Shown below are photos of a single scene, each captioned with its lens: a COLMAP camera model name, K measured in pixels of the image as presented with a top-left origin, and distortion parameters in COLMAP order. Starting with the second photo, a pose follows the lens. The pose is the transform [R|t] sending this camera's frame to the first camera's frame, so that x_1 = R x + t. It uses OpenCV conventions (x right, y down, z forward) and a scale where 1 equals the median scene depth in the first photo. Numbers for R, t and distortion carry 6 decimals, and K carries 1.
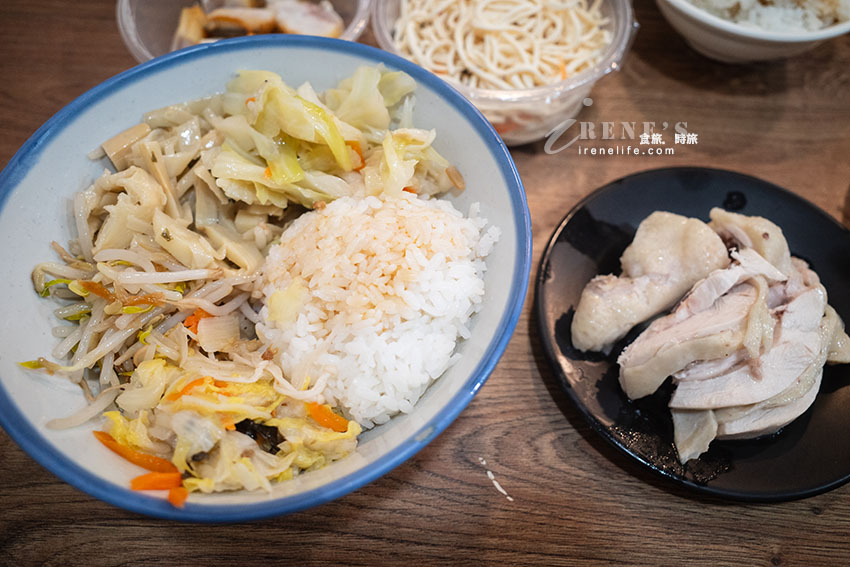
lens RADIAL K [[749.0, 0, 426.0], [0, 749.0, 282.6], [0, 0, 1]] dist [-0.020124, 0.029941]
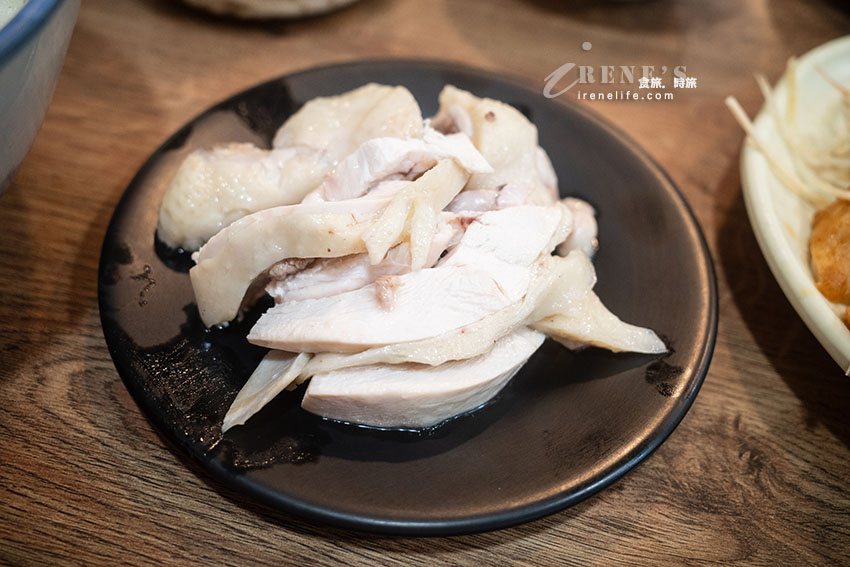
lens RADIAL K [[749.0, 0, 419.2], [0, 749.0, 290.3], [0, 0, 1]] dist [-0.020124, 0.029941]
pose [[0.978497, 0.183854, -0.093497, 0.488613], [-0.196143, 0.969641, -0.146026, 0.181367], [0.063811, 0.161225, 0.984853, 0.415651]]
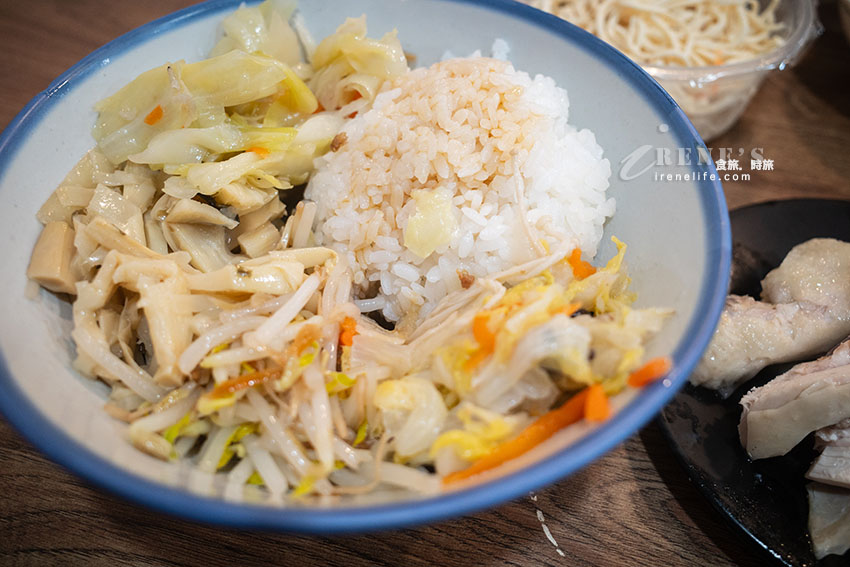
lens RADIAL K [[749.0, 0, 421.1], [0, 749.0, 283.2], [0, 0, 1]] dist [-0.020124, 0.029941]
pose [[0.969662, 0.190762, -0.152859, 0.040272], [-0.211967, 0.967617, -0.137067, 0.157823], [0.121762, 0.165309, 0.978696, 0.217691]]
